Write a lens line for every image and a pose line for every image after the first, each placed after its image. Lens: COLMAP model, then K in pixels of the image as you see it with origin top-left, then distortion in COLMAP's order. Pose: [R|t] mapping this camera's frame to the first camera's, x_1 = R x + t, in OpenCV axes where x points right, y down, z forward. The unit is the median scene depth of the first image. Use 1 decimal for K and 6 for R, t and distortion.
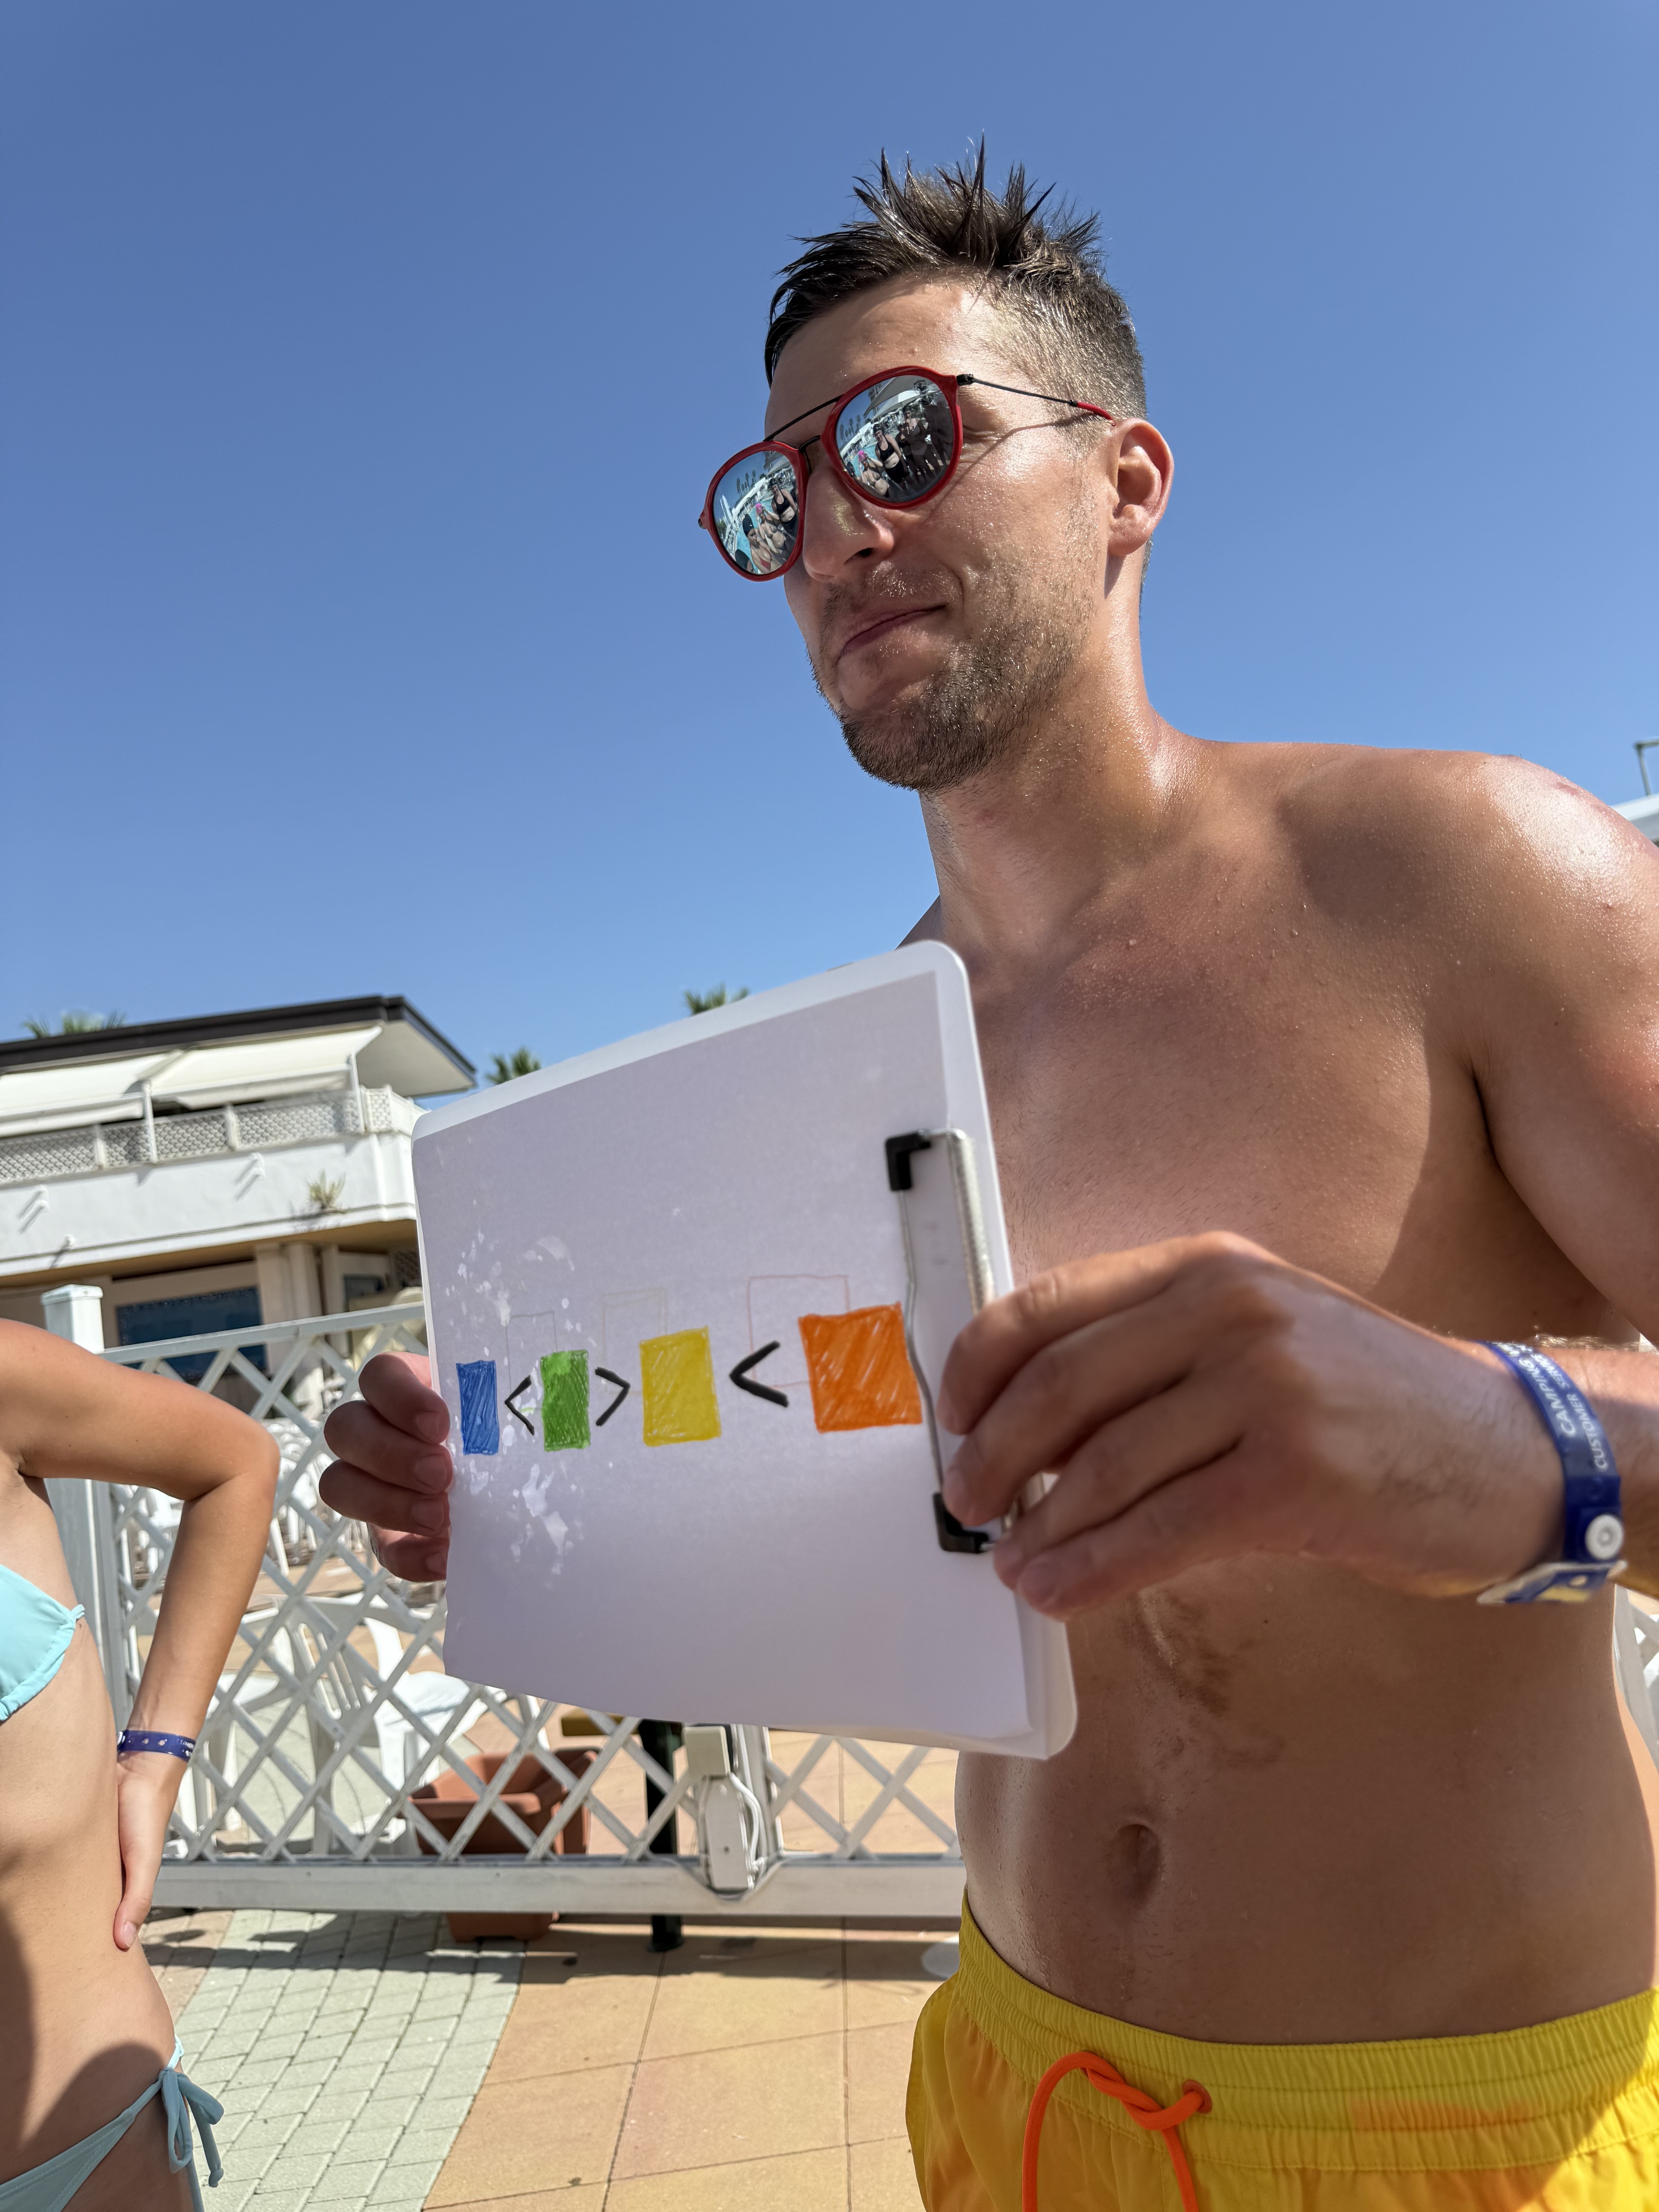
lens RADIAL K [[1590.2, 0, 822.4], [0, 1590.2, 1117.5], [0, 0, 1]] dist [-0.005516, -0.006201]
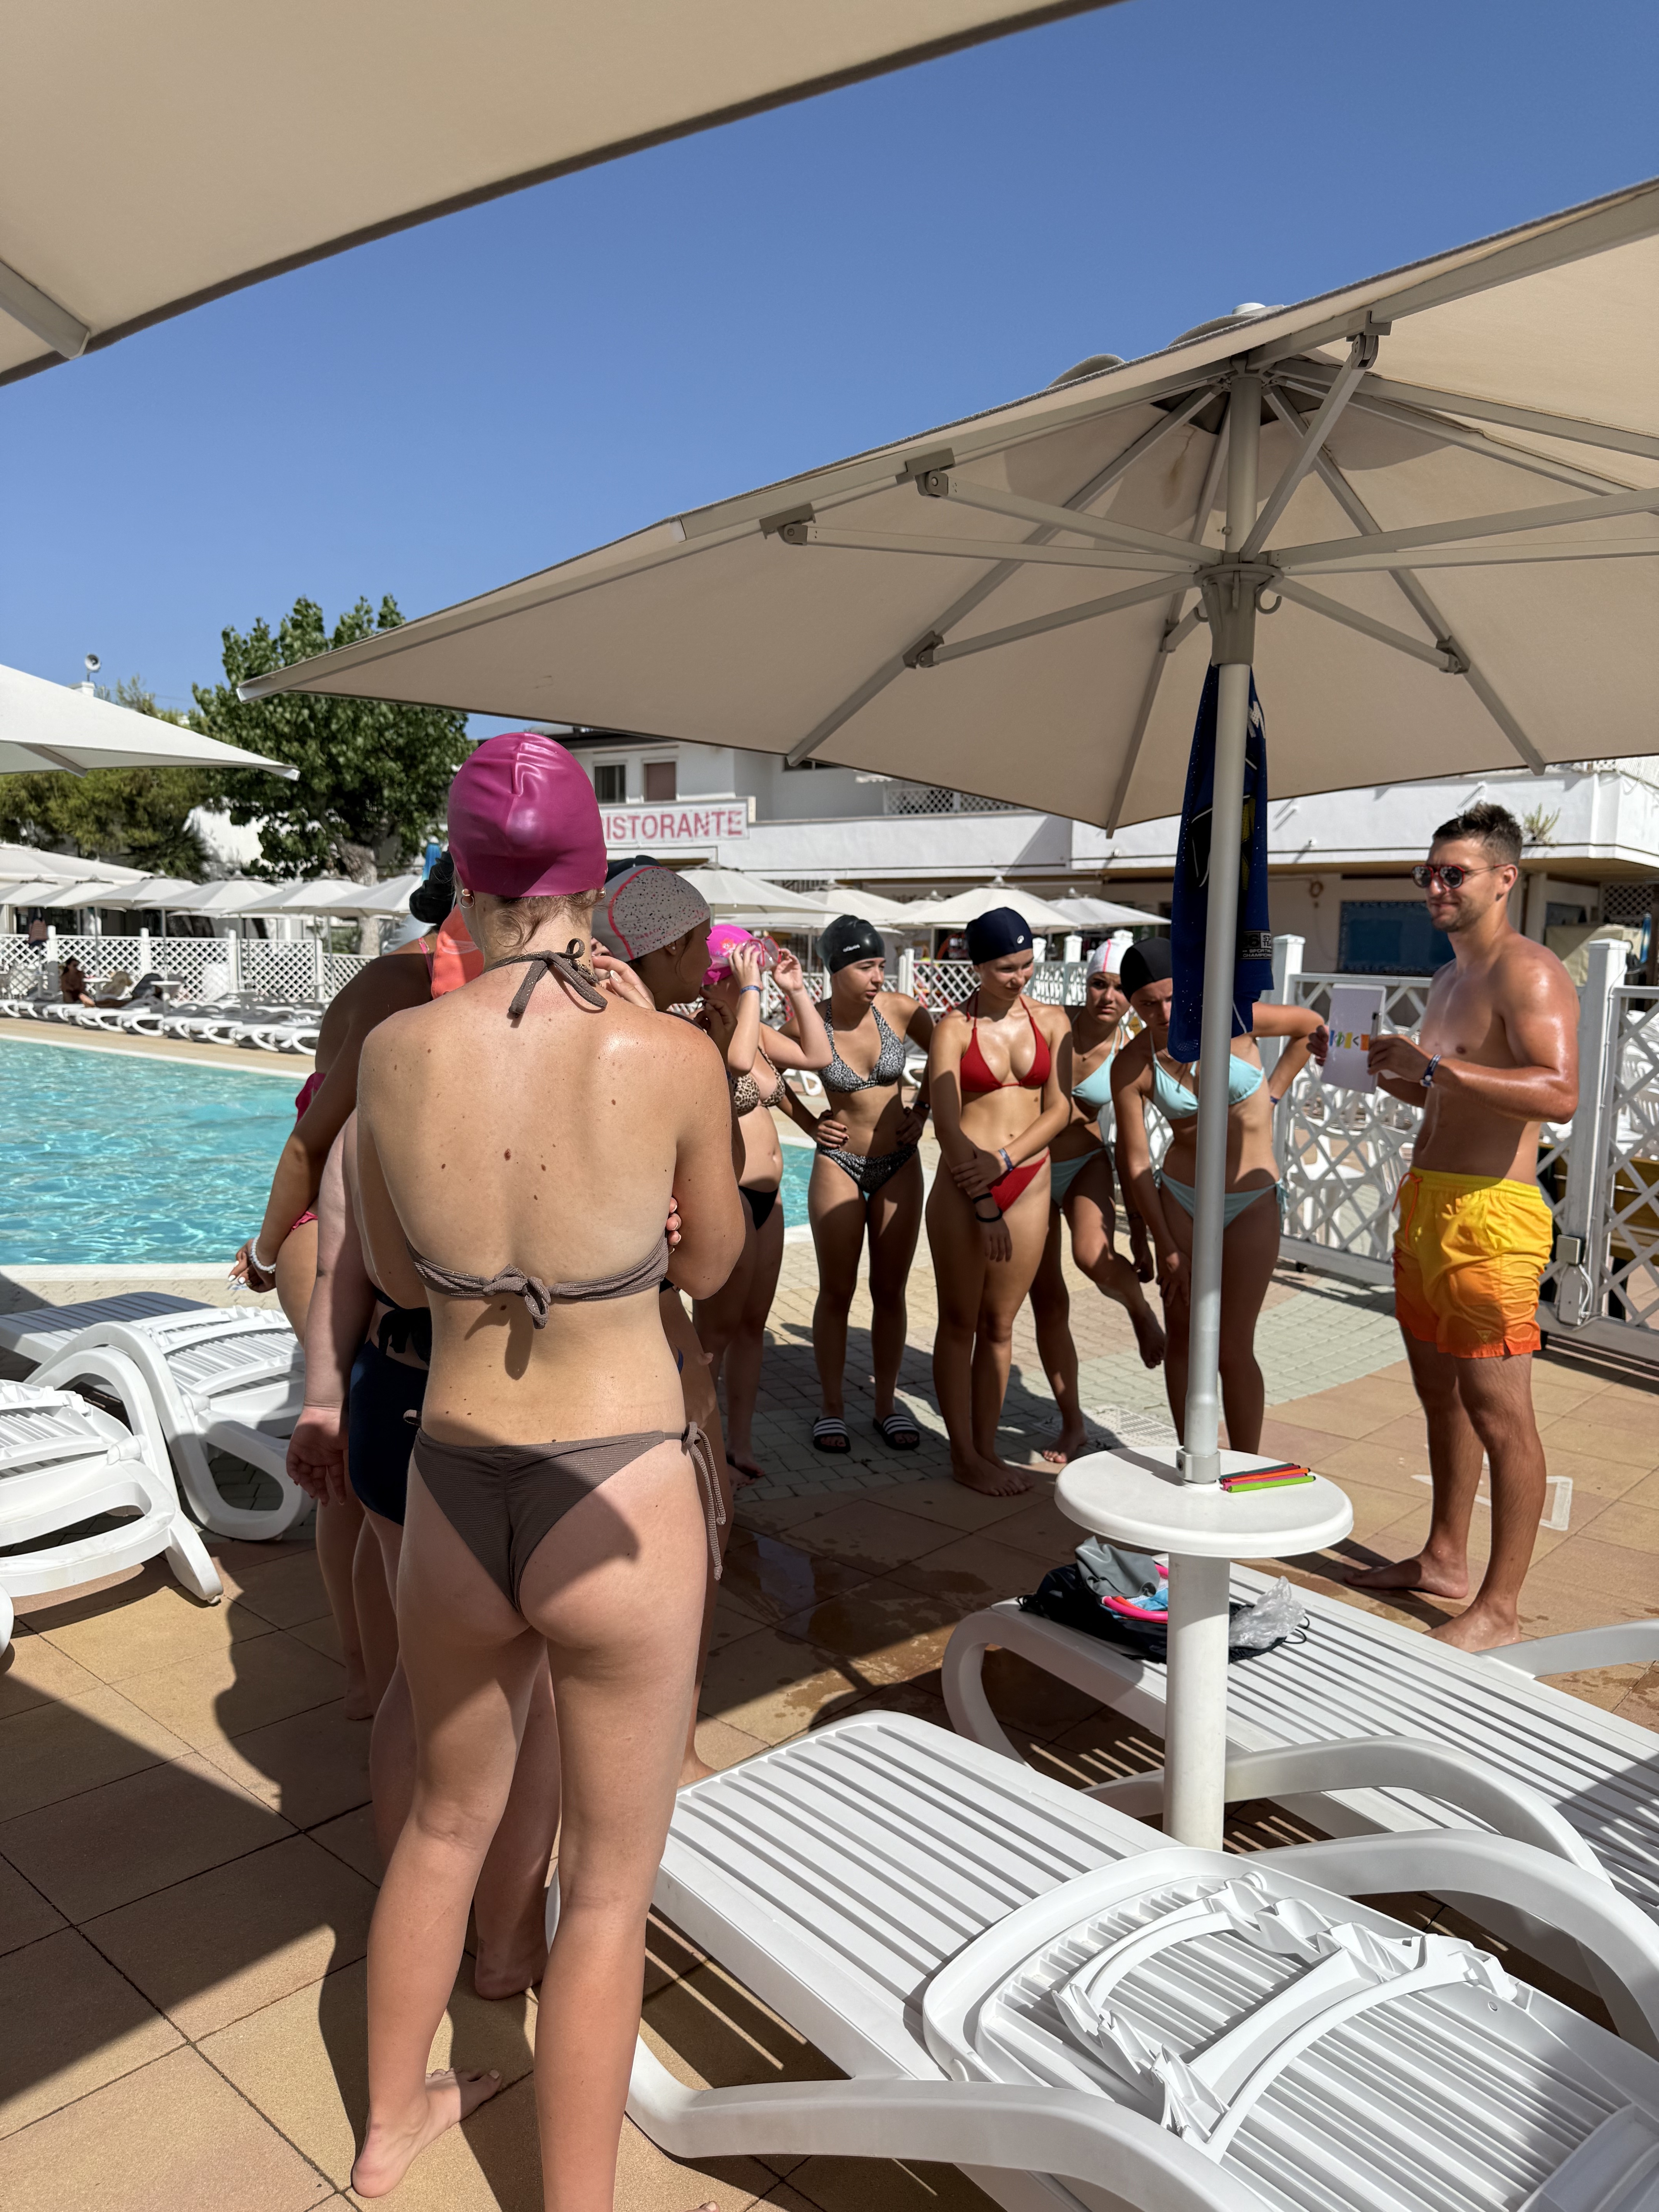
lens RADIAL K [[1590.2, 0, 822.4], [0, 1590.2, 1117.5], [0, 0, 1]] dist [-0.005516, -0.006201]
pose [[0.732700, 0.229116, -0.640824, 0.069124], [-0.058731, 0.959400, 0.275866, -0.032248], [0.678012, -0.164491, 0.716409, -0.138856]]
